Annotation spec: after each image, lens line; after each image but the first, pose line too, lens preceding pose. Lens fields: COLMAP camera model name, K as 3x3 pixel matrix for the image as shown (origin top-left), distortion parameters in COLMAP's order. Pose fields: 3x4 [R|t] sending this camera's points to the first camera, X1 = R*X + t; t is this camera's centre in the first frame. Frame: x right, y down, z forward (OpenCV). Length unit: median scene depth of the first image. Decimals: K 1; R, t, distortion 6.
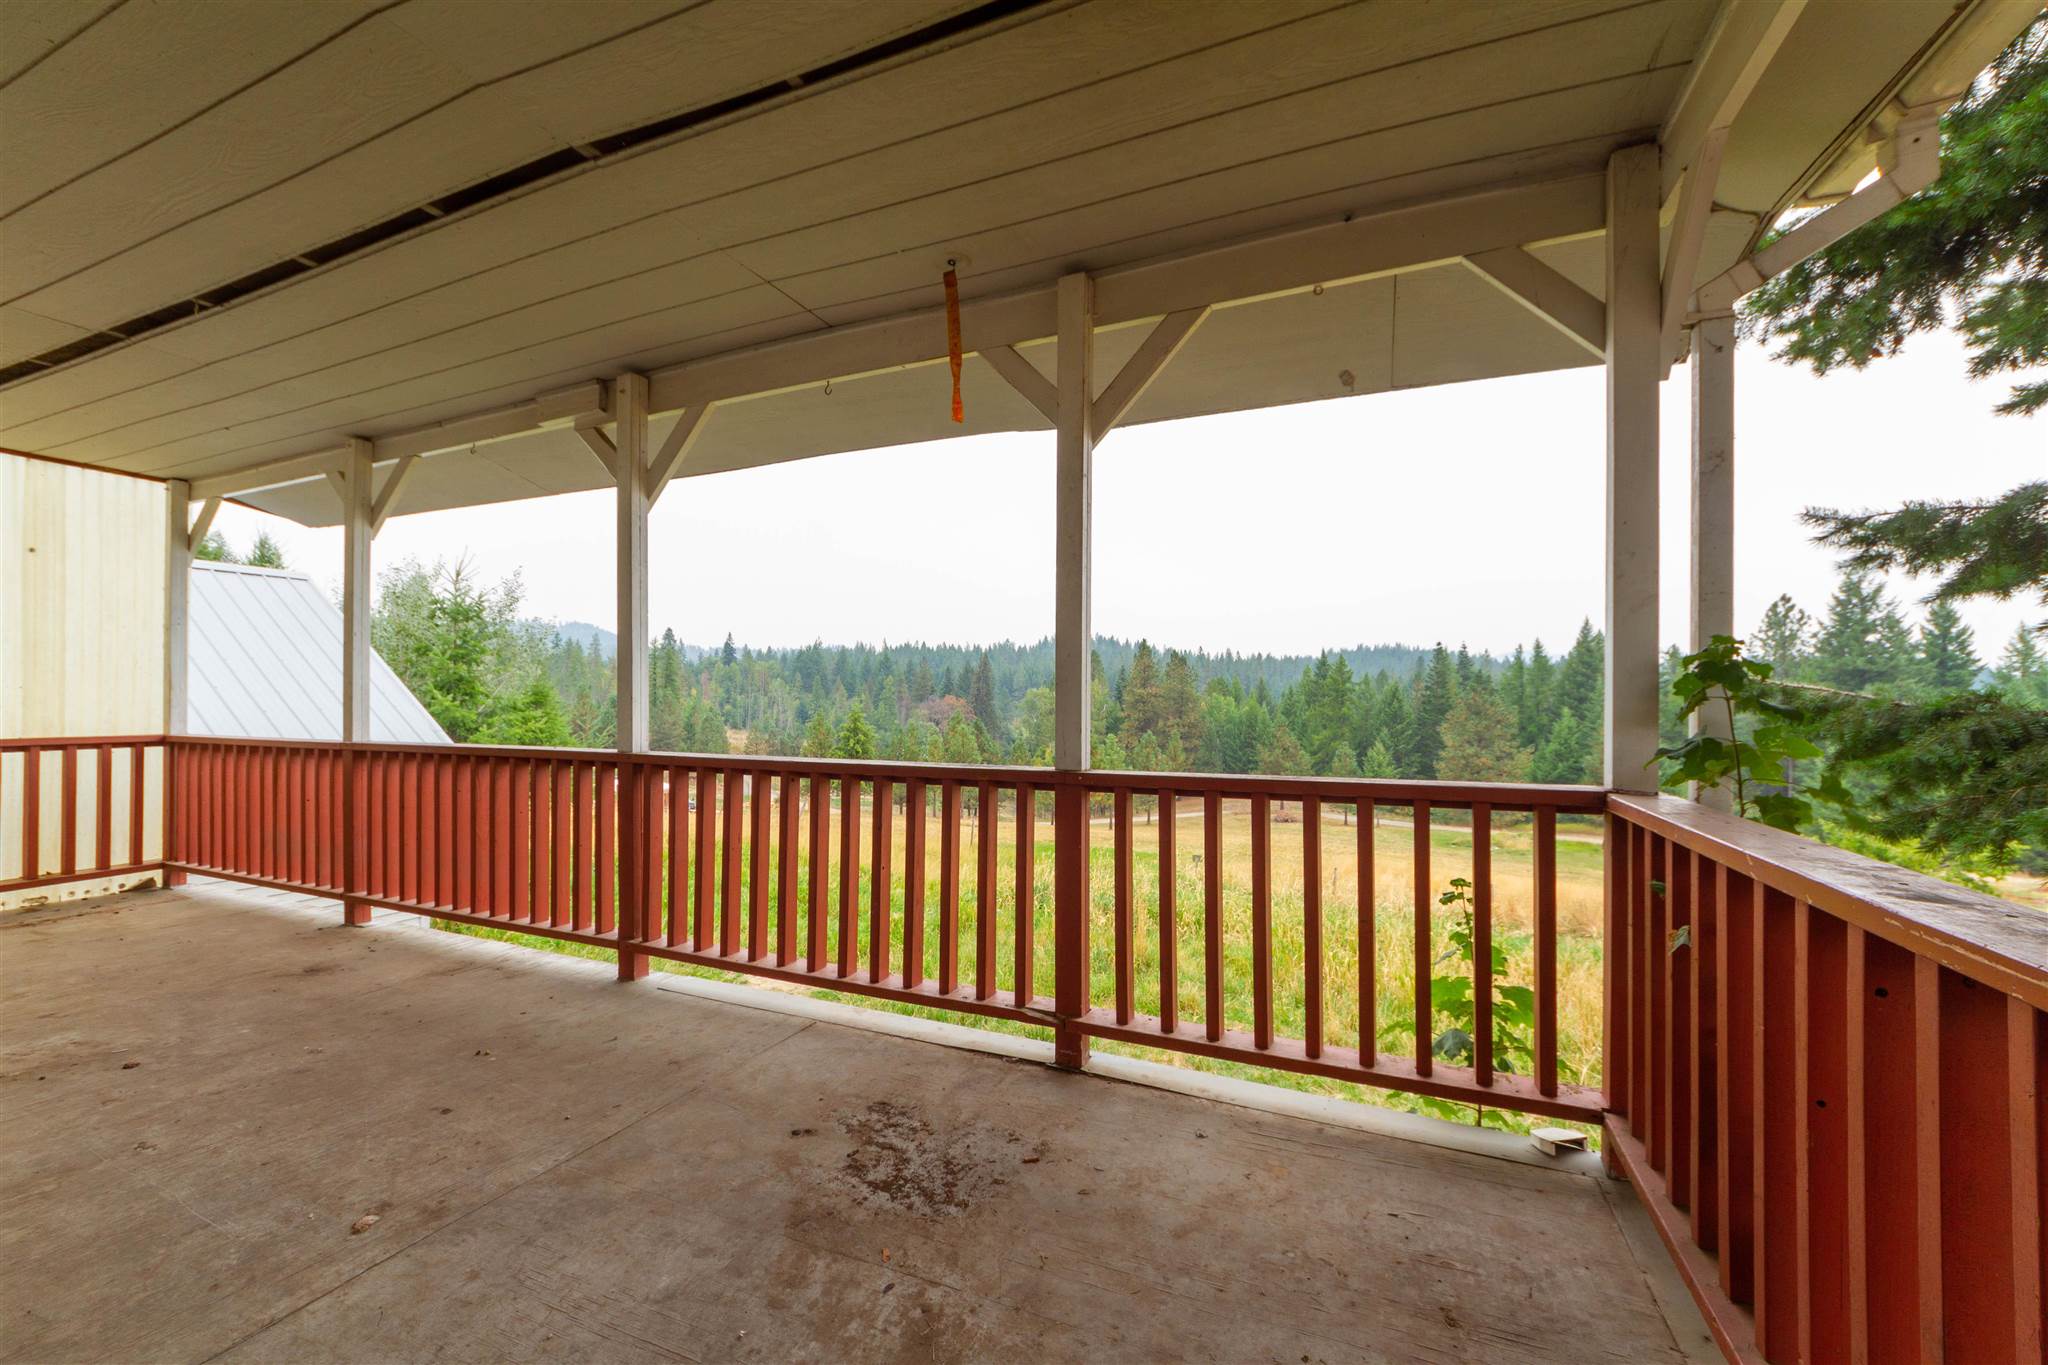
lens RADIAL K [[785.9, 0, 1030.1], [0, 785.9, 698.6], [0, 0, 1]] dist [0.001539, -0.000042]
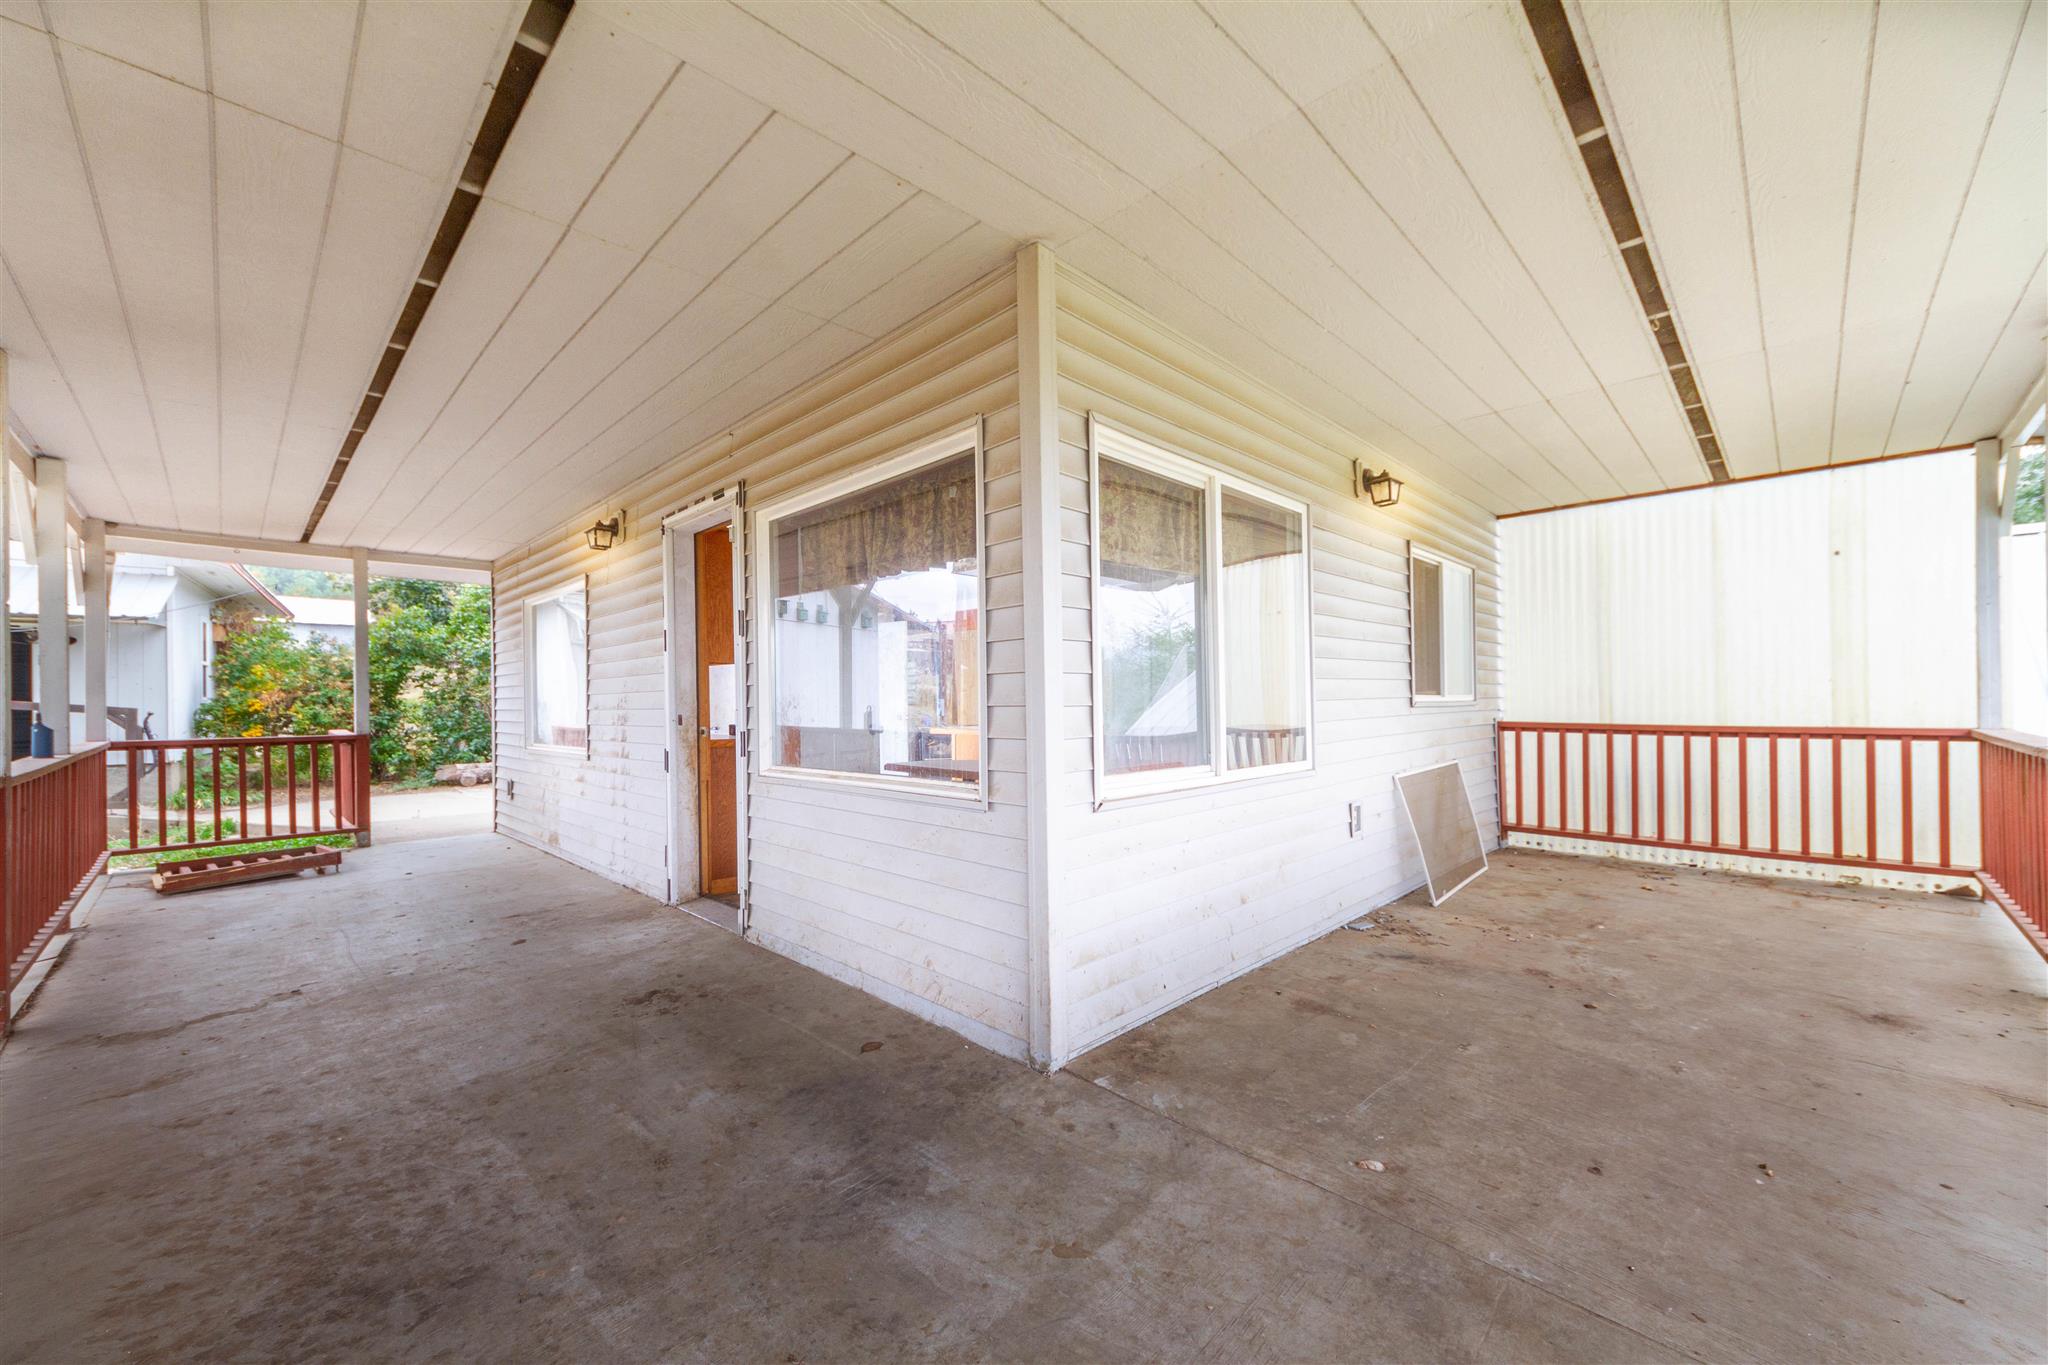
lens RADIAL K [[785.9, 0, 1030.1], [0, 785.9, 698.6], [0, 0, 1]] dist [0.001539, -0.000042]
pose [[-0.358164, 0.001956, -0.933657, 0.186601], [0.012278, 0.999921, -0.002615, 0.000859], [0.933578, -0.012400, -0.358160, 0.483675]]
